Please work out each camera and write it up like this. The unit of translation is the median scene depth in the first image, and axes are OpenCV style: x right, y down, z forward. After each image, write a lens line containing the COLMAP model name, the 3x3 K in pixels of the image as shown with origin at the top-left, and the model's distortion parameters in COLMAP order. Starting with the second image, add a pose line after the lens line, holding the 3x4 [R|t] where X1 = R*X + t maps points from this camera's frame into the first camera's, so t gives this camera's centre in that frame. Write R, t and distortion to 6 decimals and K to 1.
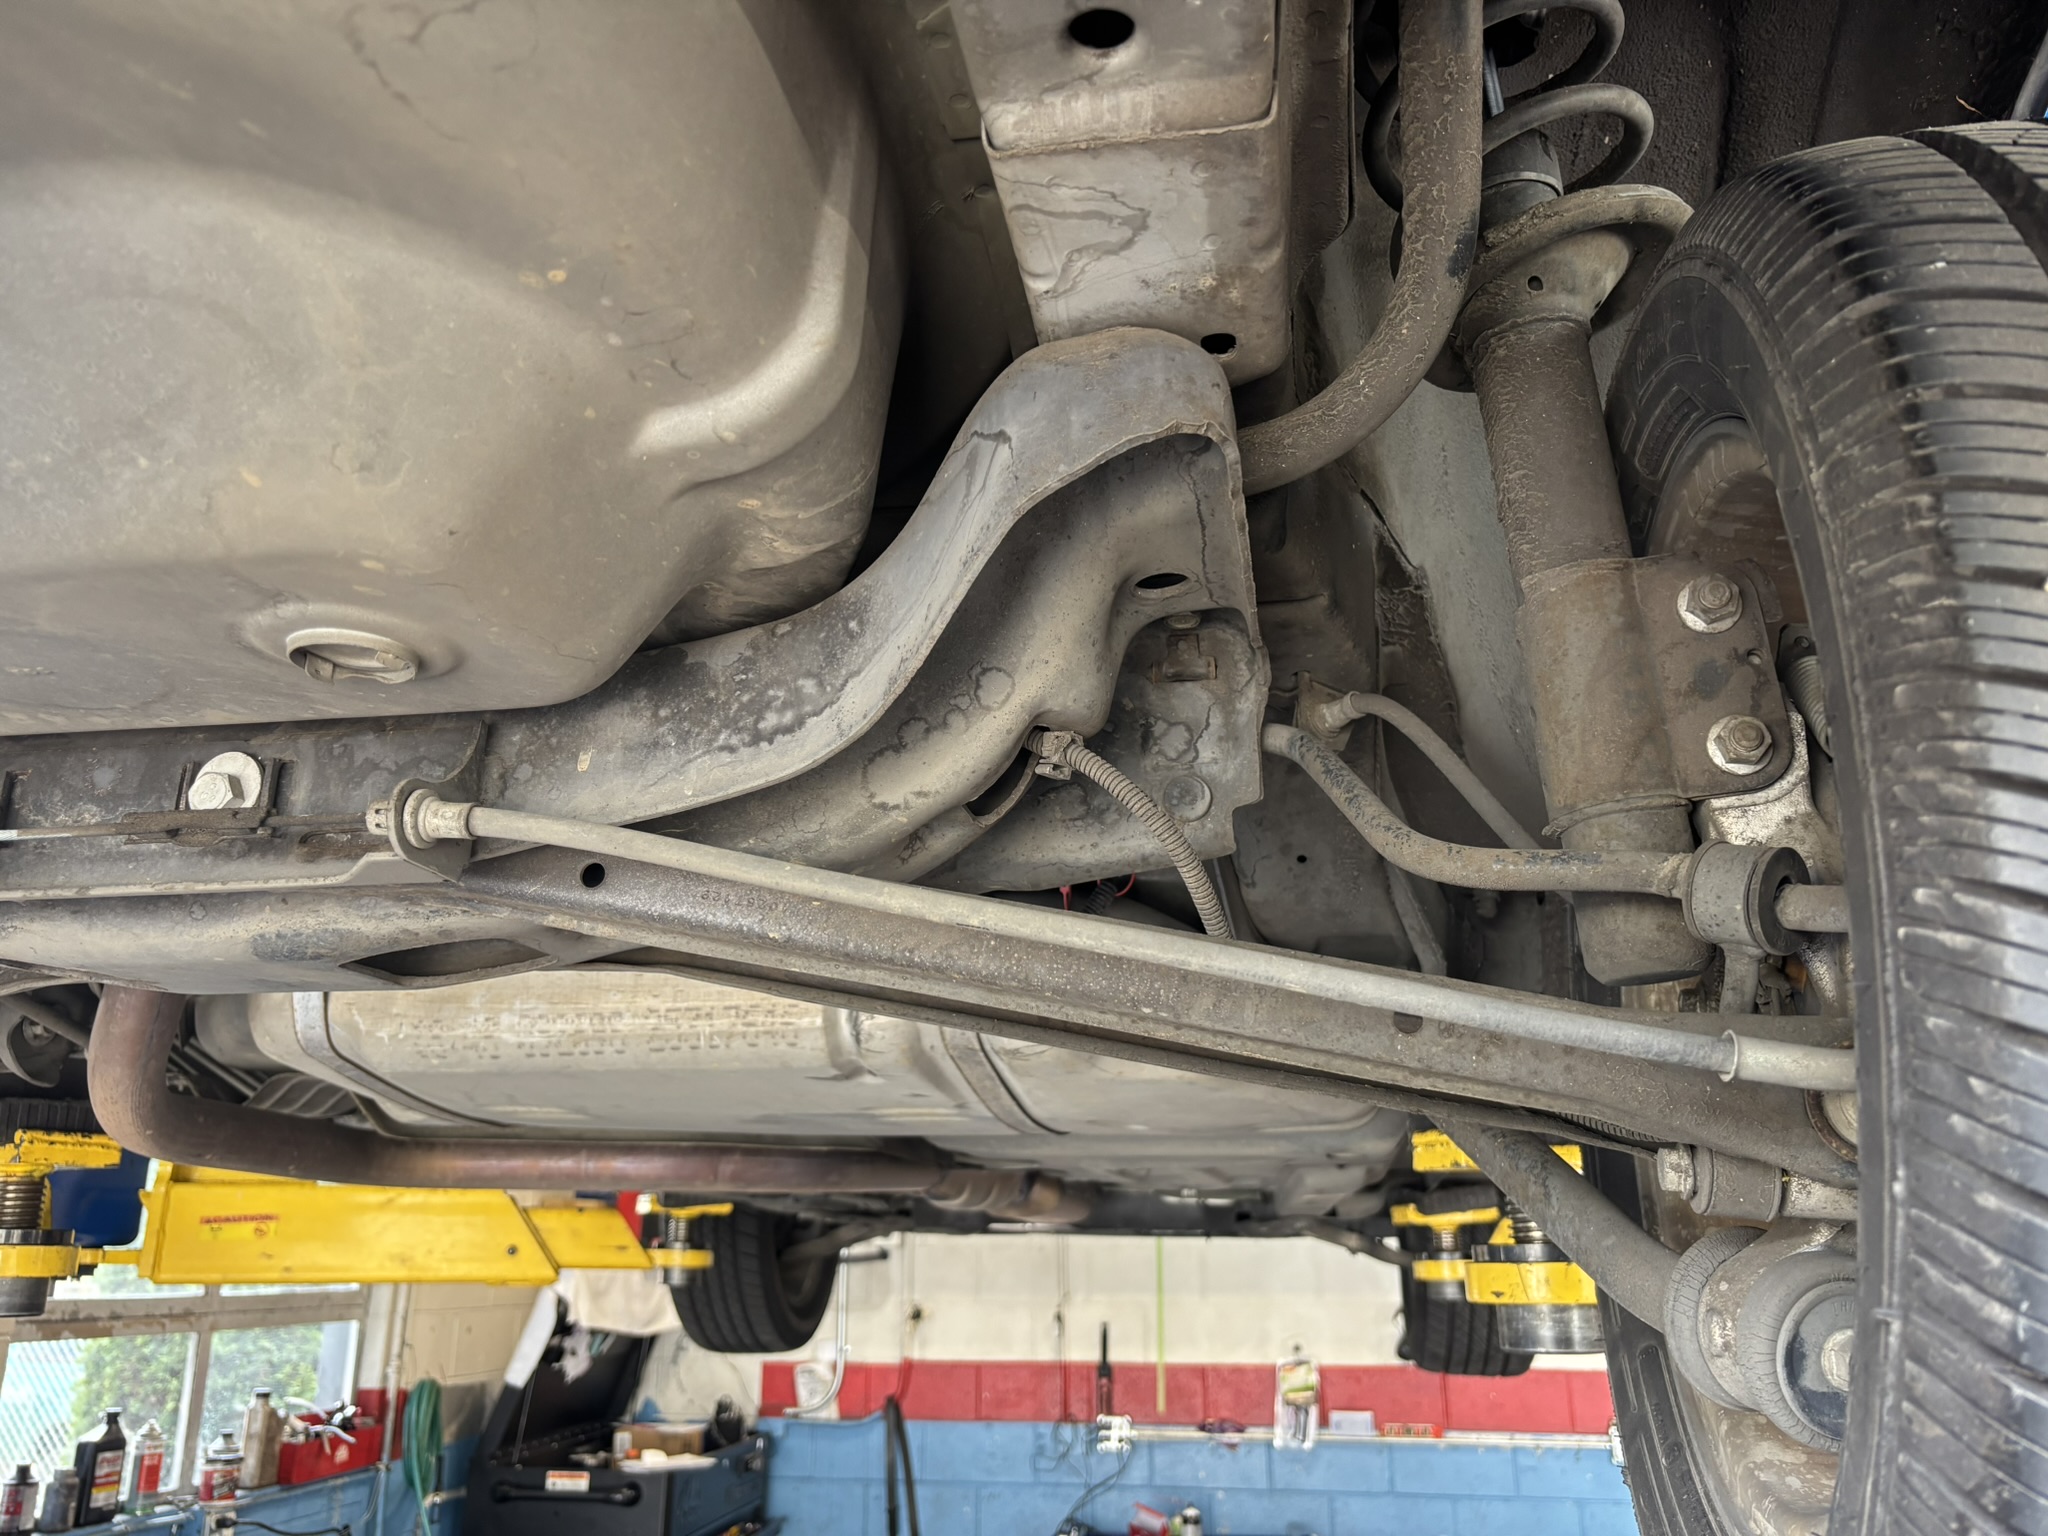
lens RADIAL K [[1563.9, 0, 1018.3], [0, 1563.9, 759.5], [0, 0, 1]] dist [0.030929, -0.033164]
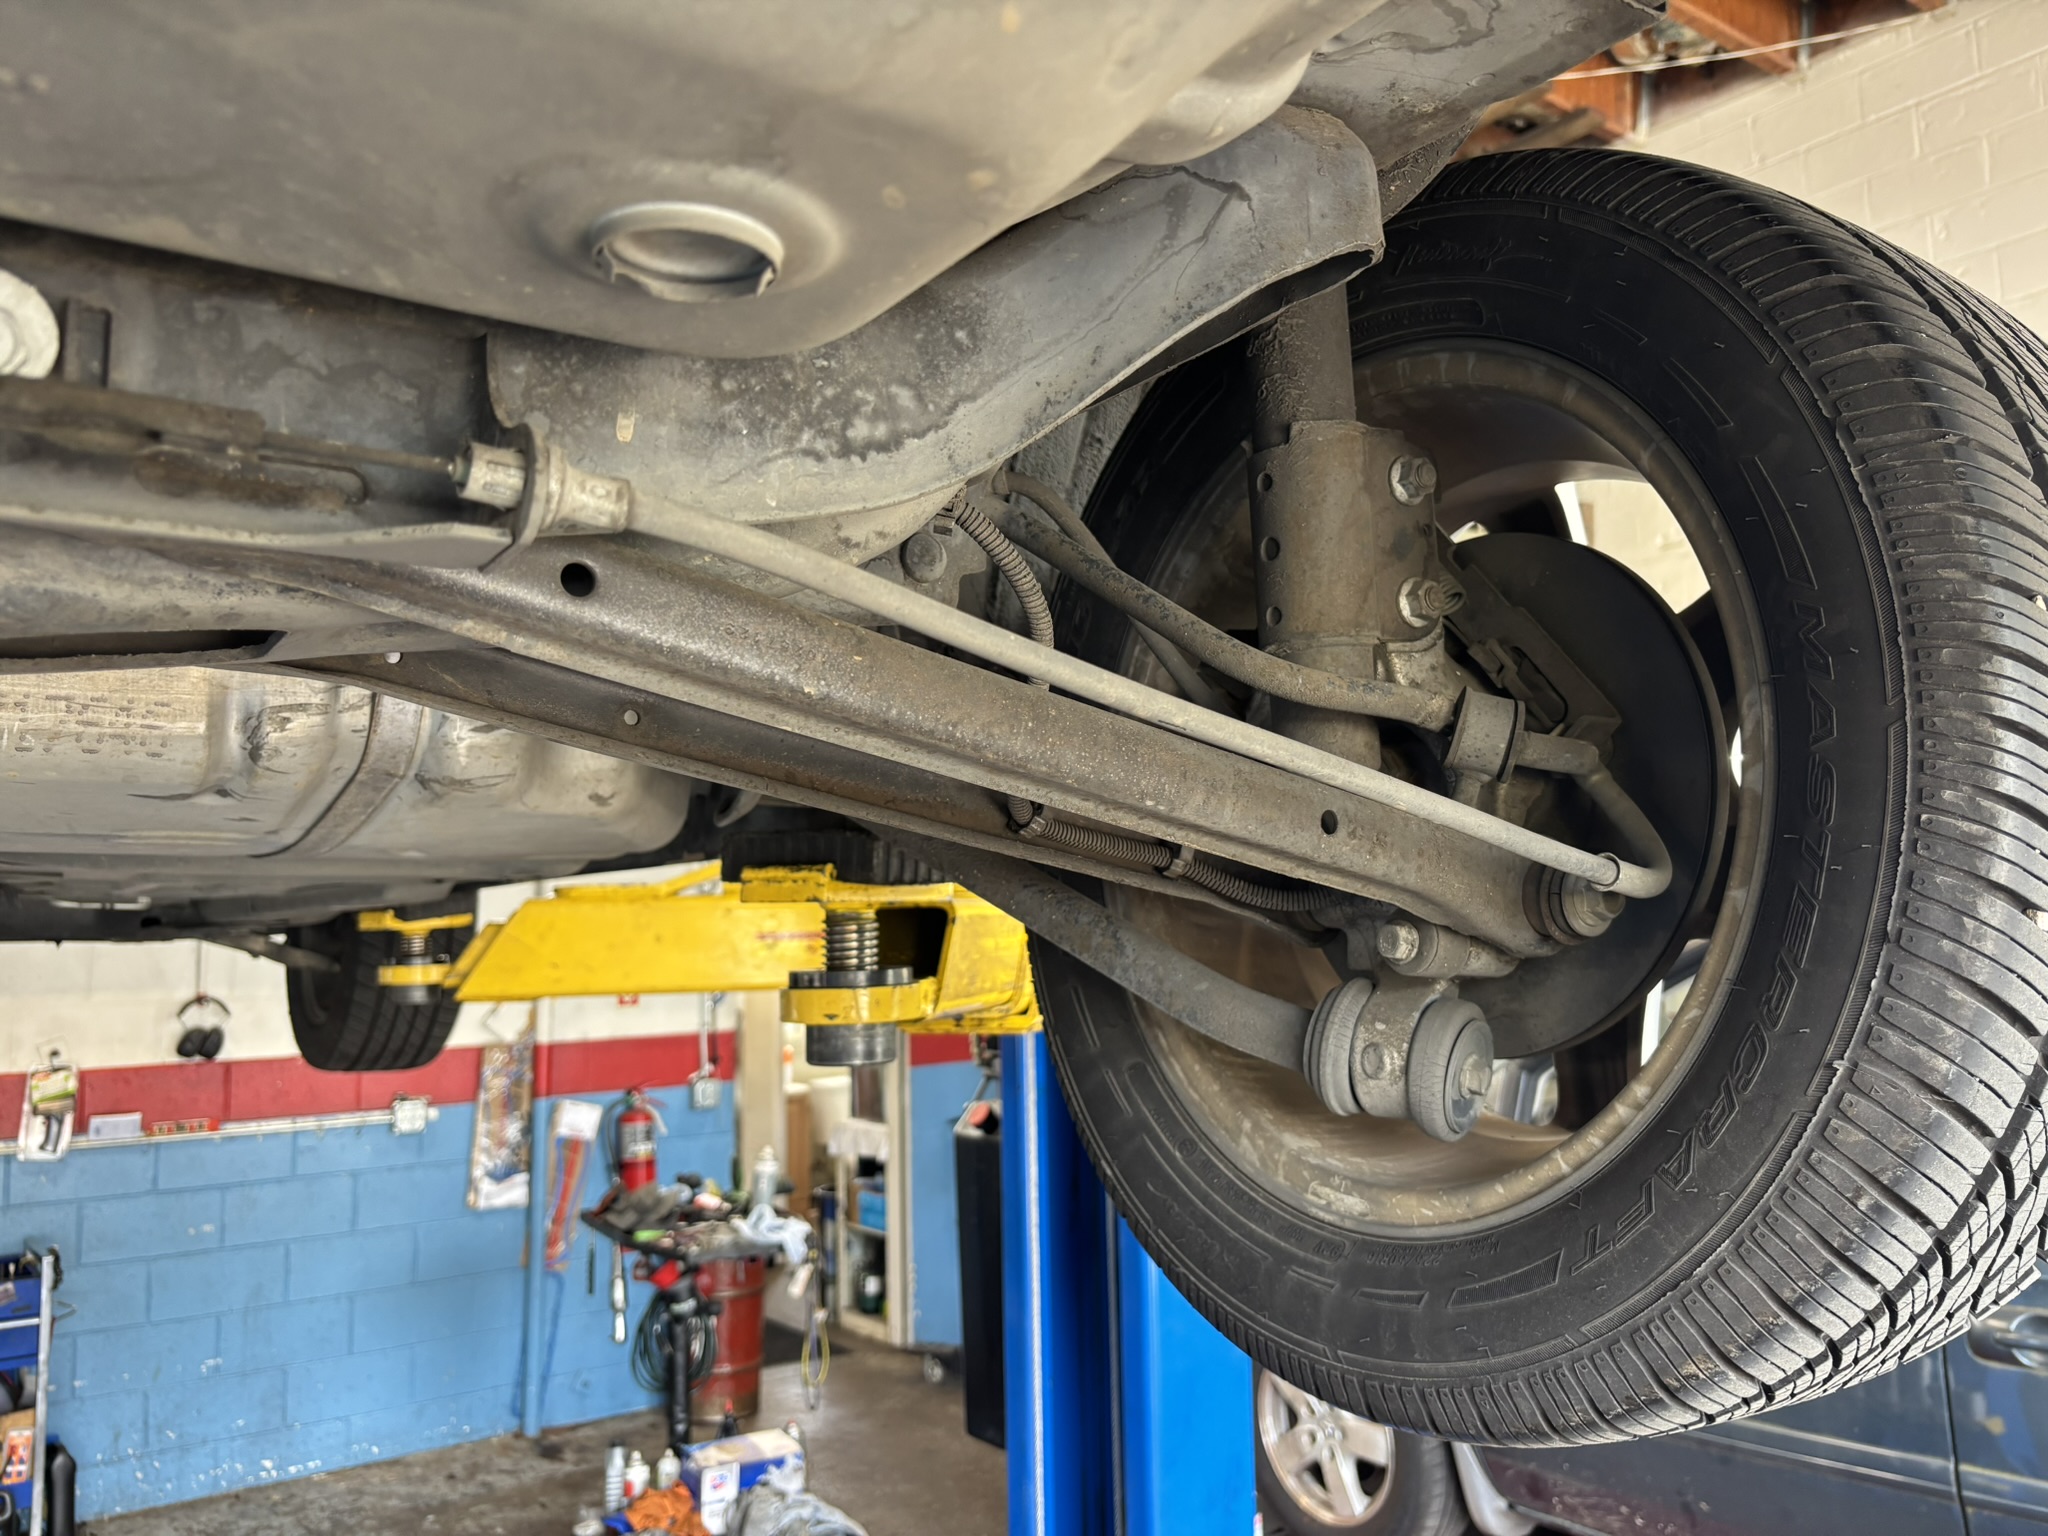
lens RADIAL K [[1563.9, 0, 1015.0], [0, 1563.9, 769.9], [0, 0, 1]] dist [0.030929, -0.033164]
pose [[0.709743, 0.054283, 0.702366, -0.094846], [-0.193881, 0.973575, 0.120674, 0.004745], [-0.677255, -0.221823, 0.701512, 0.048781]]
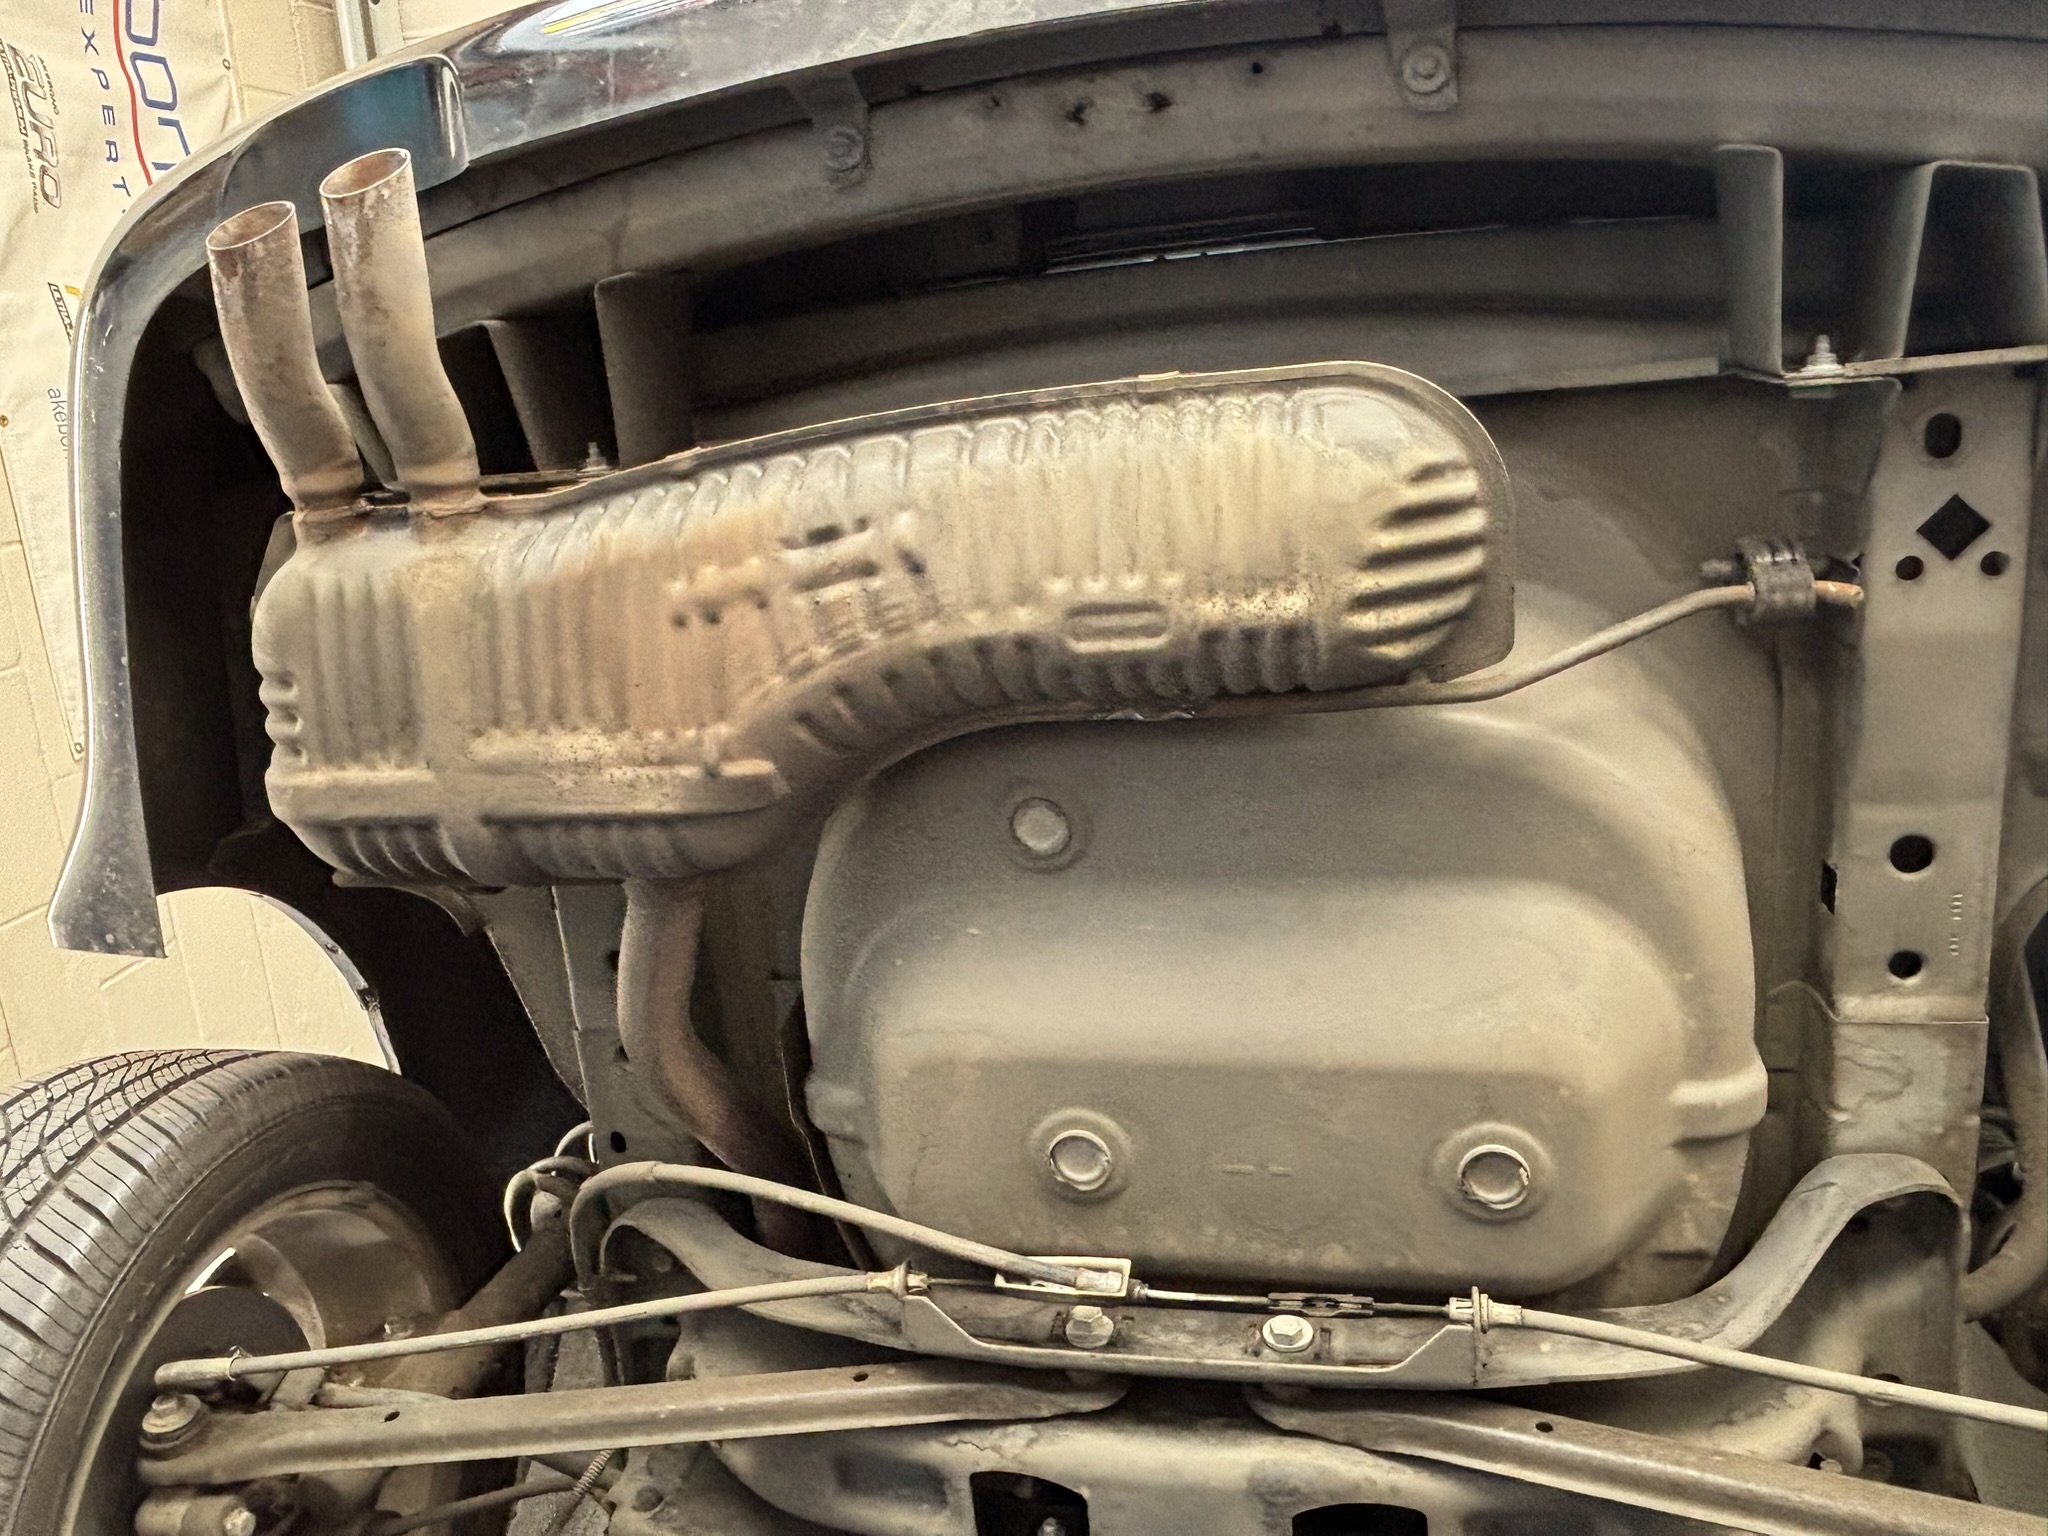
lens RADIAL K [[1534.4, 0, 1016.5], [0, 1534.4, 745.9], [0, 0, 1]] dist [0.059463, -0.094596]
pose [[0.974059, 0.146837, -0.172185, -0.088799], [-0.224944, 0.545279, -0.807509, 0.150307], [-0.024684, 0.825293, 0.564164, -0.049622]]
